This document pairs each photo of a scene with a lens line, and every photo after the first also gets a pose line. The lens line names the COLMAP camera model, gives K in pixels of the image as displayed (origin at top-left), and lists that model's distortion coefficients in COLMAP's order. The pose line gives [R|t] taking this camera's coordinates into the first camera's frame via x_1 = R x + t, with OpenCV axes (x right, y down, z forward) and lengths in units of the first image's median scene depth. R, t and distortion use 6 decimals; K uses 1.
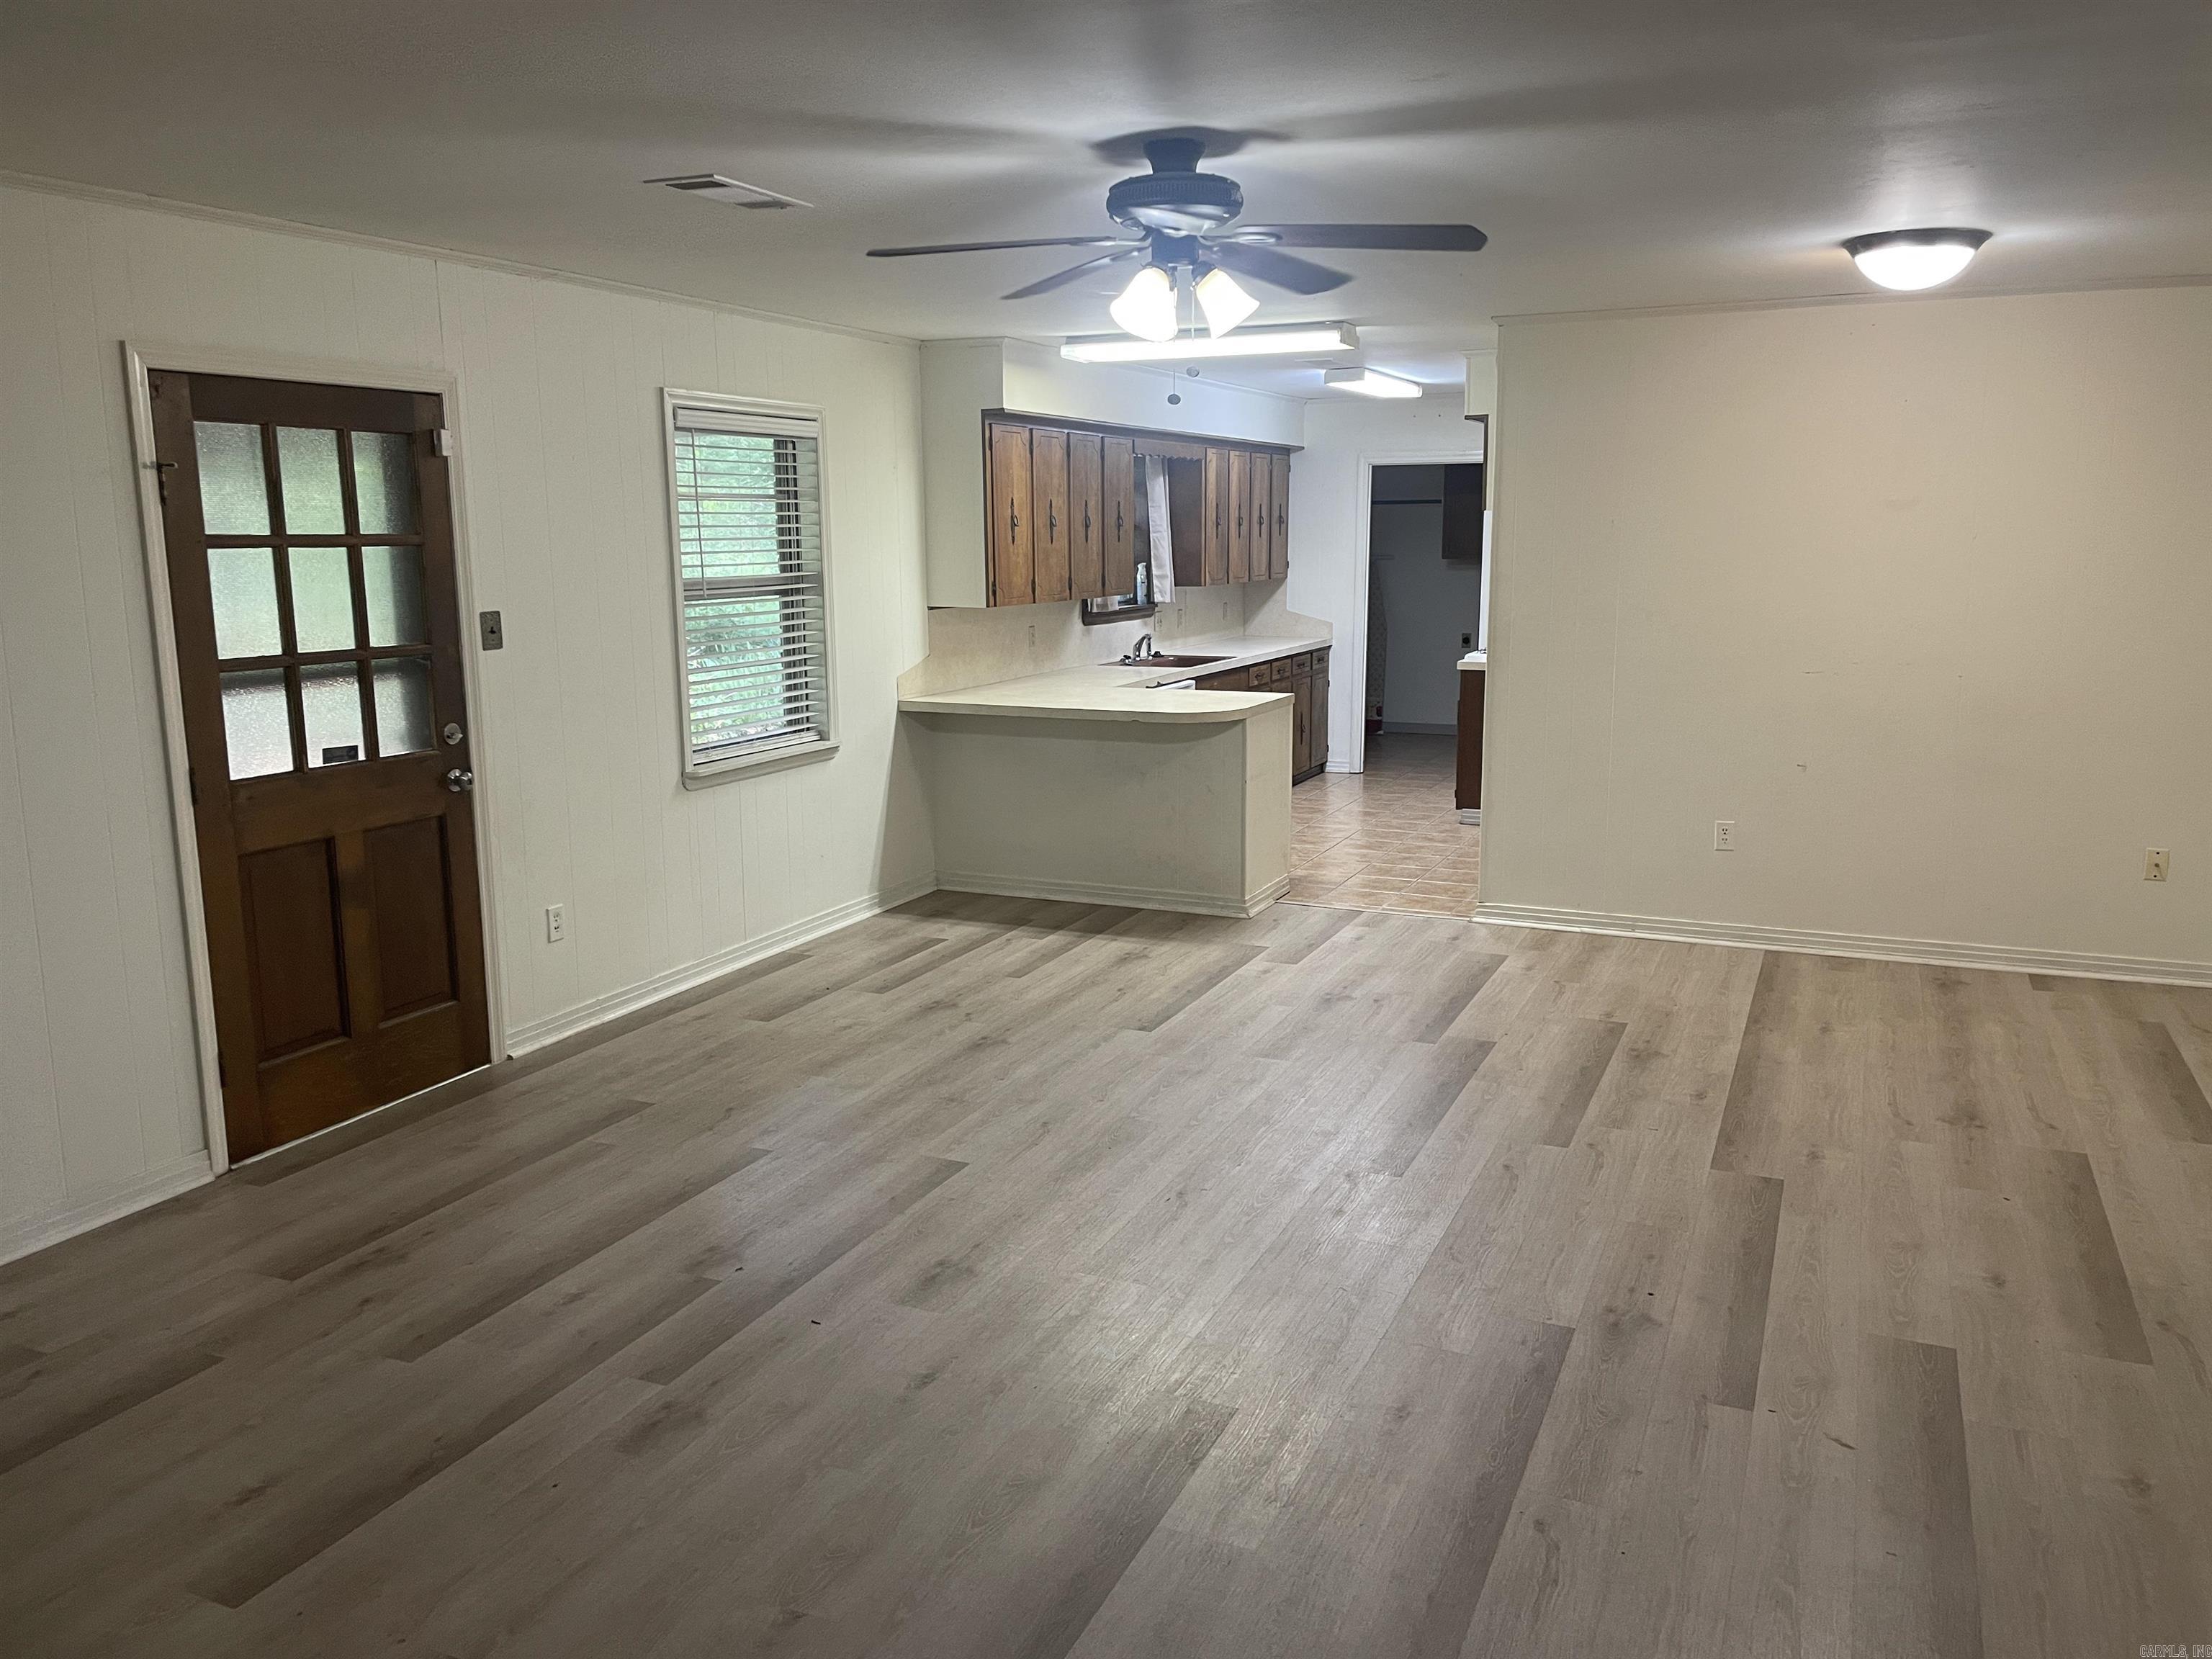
lens RADIAL K [[1664.2, 0, 1109.7], [0, 1664.2, 835.3], [0, 0, 1]] dist [0.096358, -0.120931]
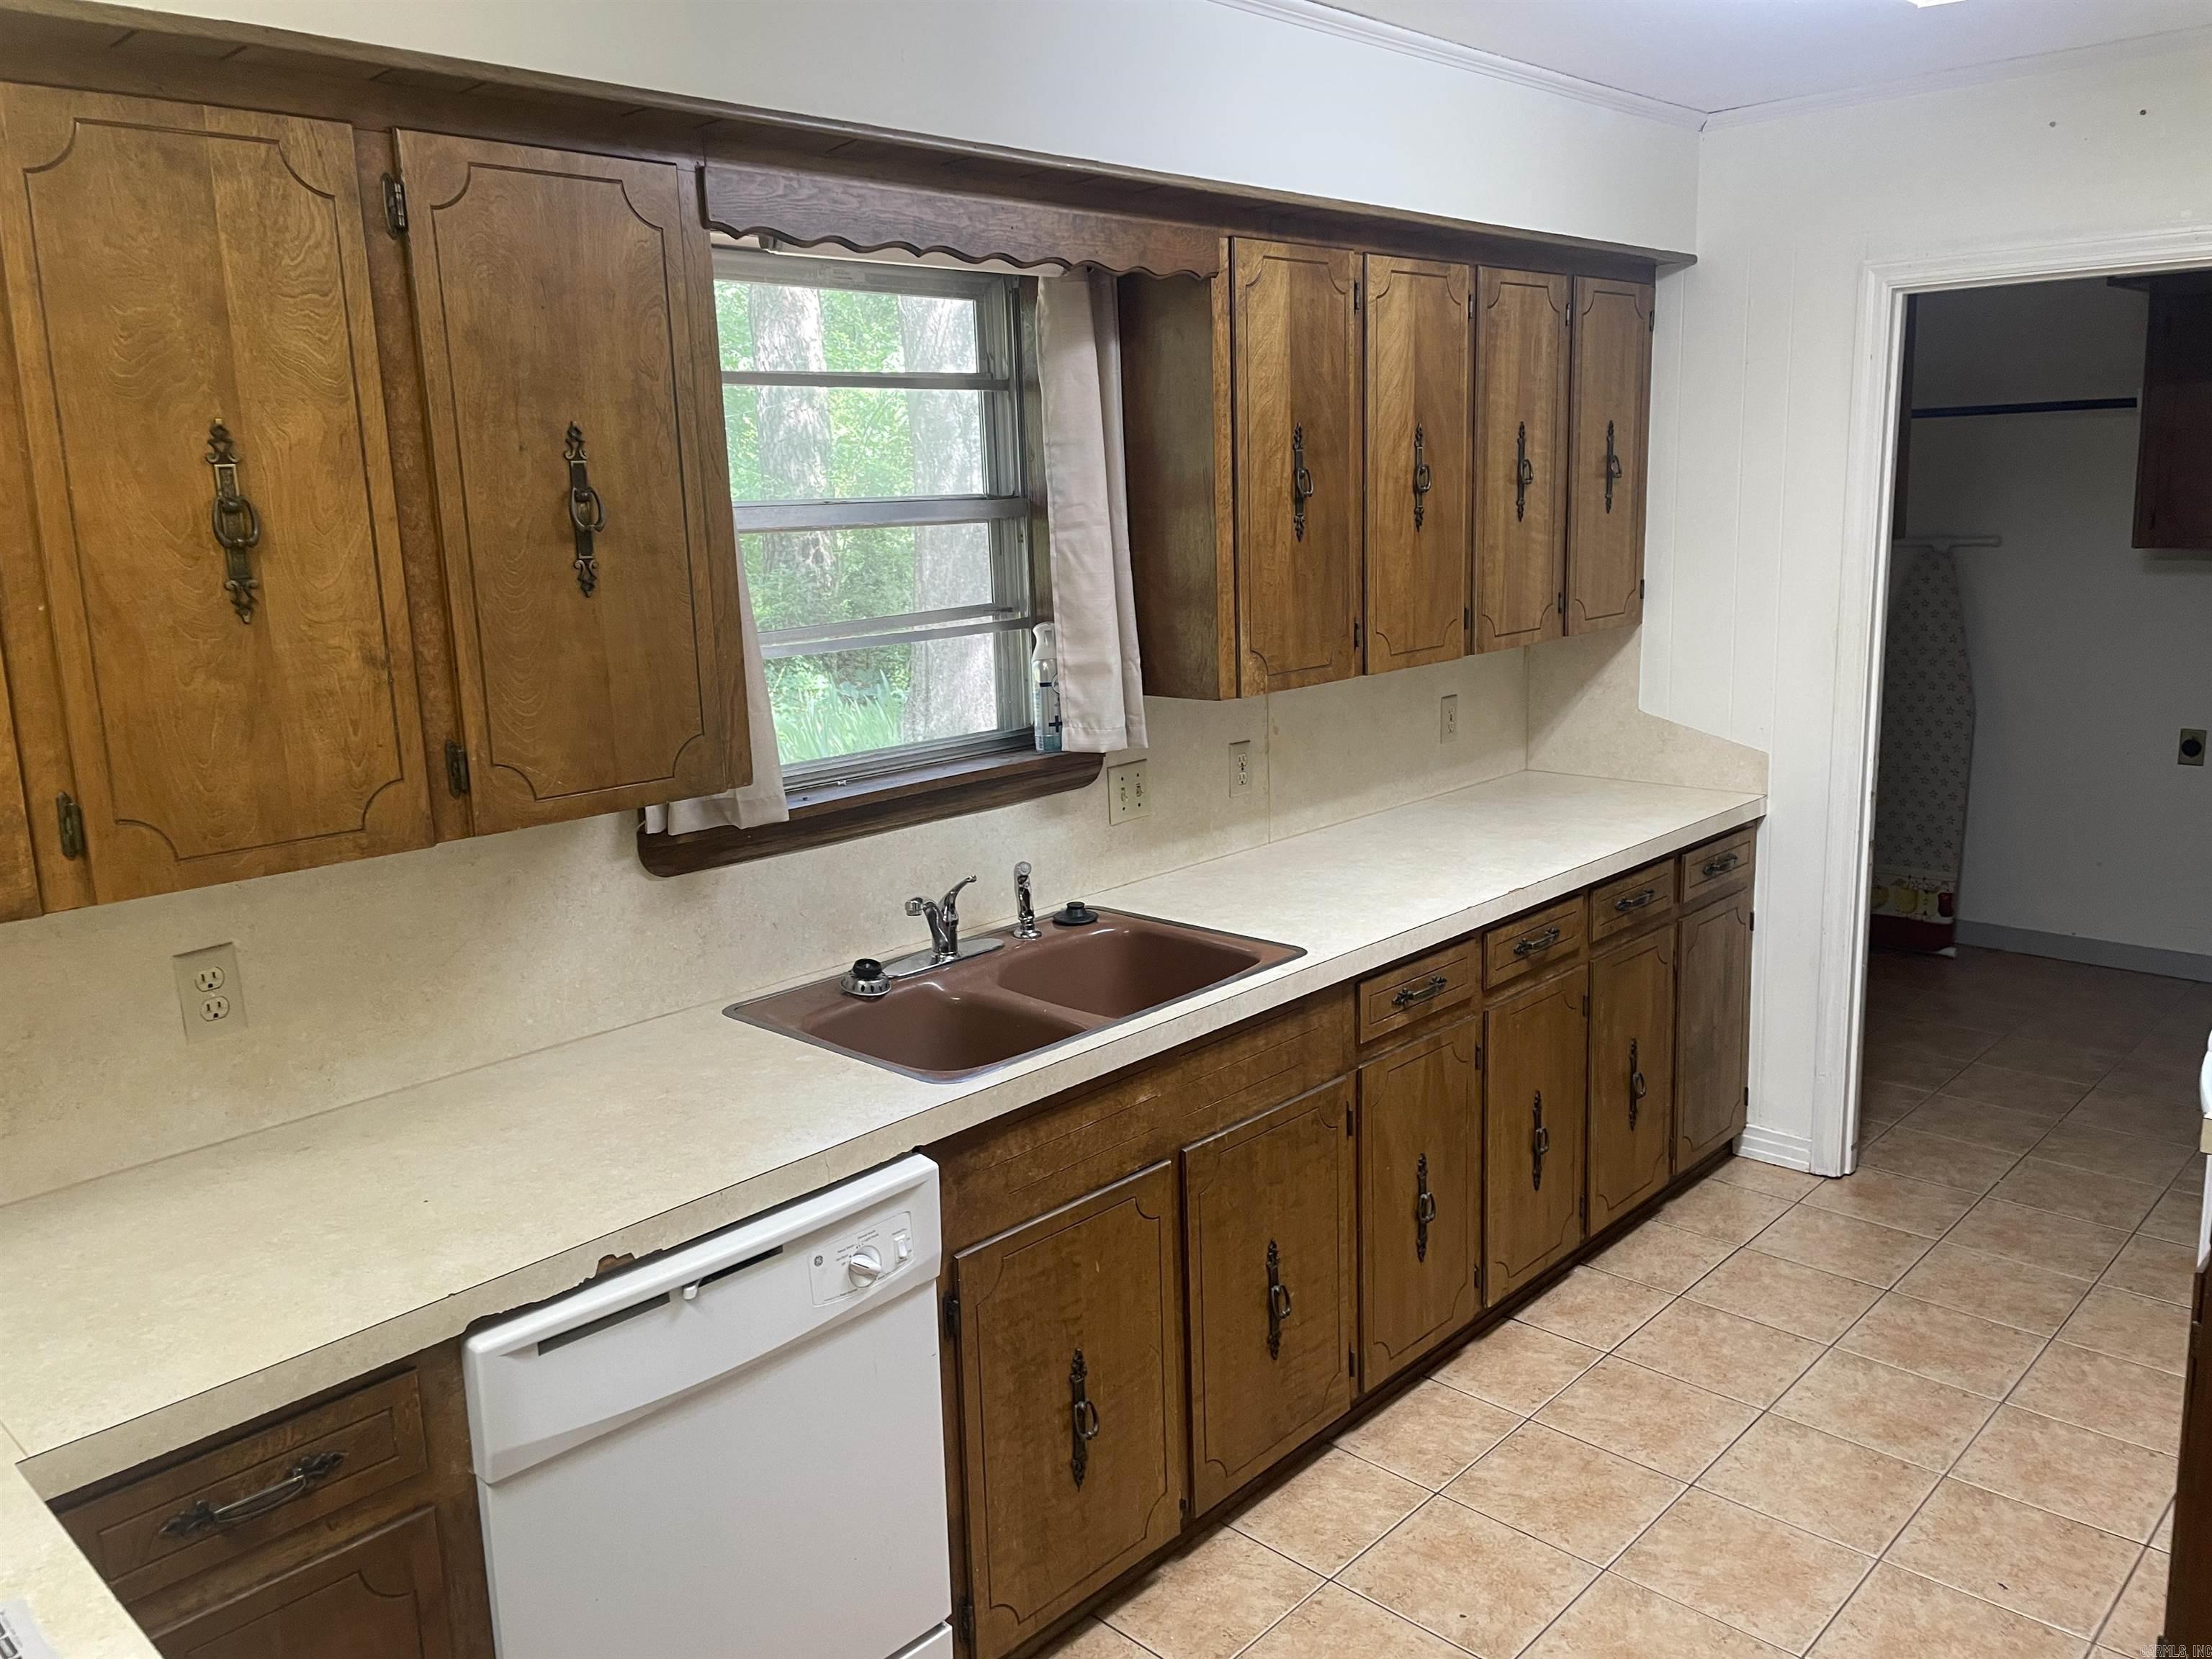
lens RADIAL K [[1665.0, 0, 1107.6], [0, 1665.0, 804.1], [0, 0, 1]] dist [0.093078, -0.118787]
pose [[0.942618, 0.037059, -0.331810, 0.180981], [-0.032817, 0.999292, 0.018381, -0.178160], [0.332257, -0.006437, 0.943167, 0.928602]]
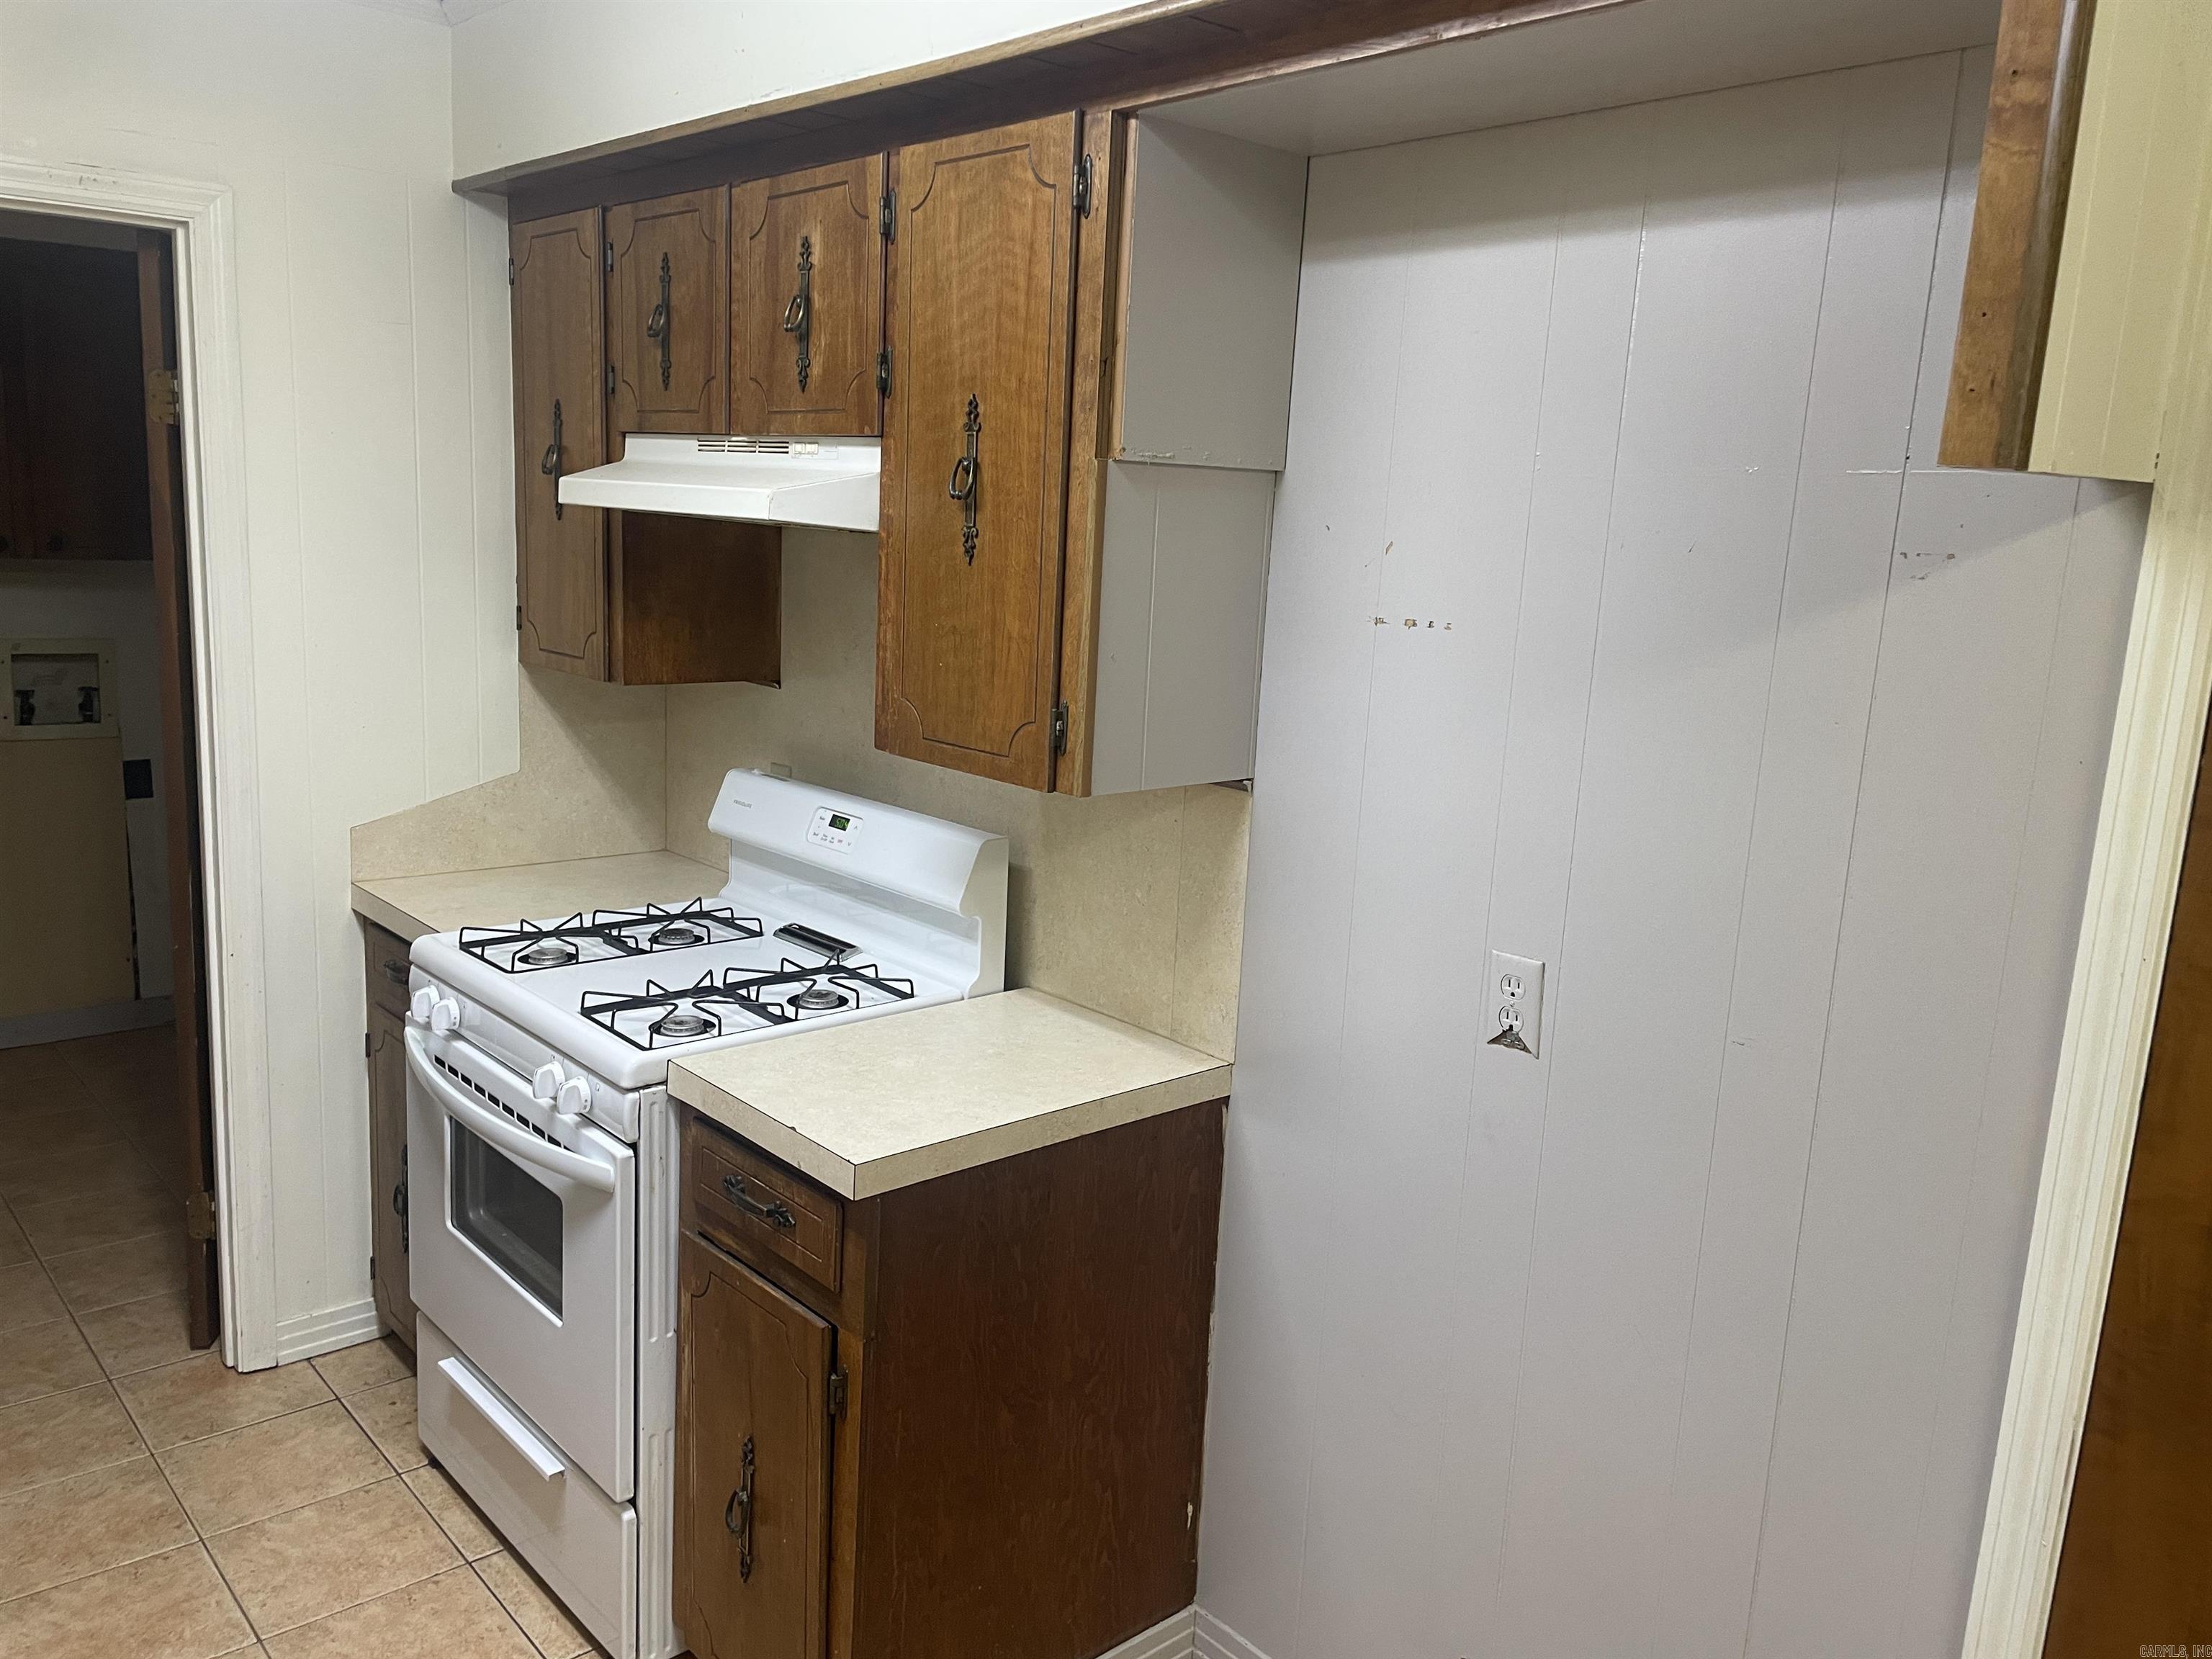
lens RADIAL K [[1664.2, 0, 1109.7], [0, 1664.2, 835.3], [0, 0, 1]] dist [0.096358, -0.120931]
pose [[0.417967, -0.146579, 0.896559, 0.053597], [0.120169, 0.987146, 0.105368, -0.199800], [-0.900480, 0.063698, 0.430208, 1.090875]]
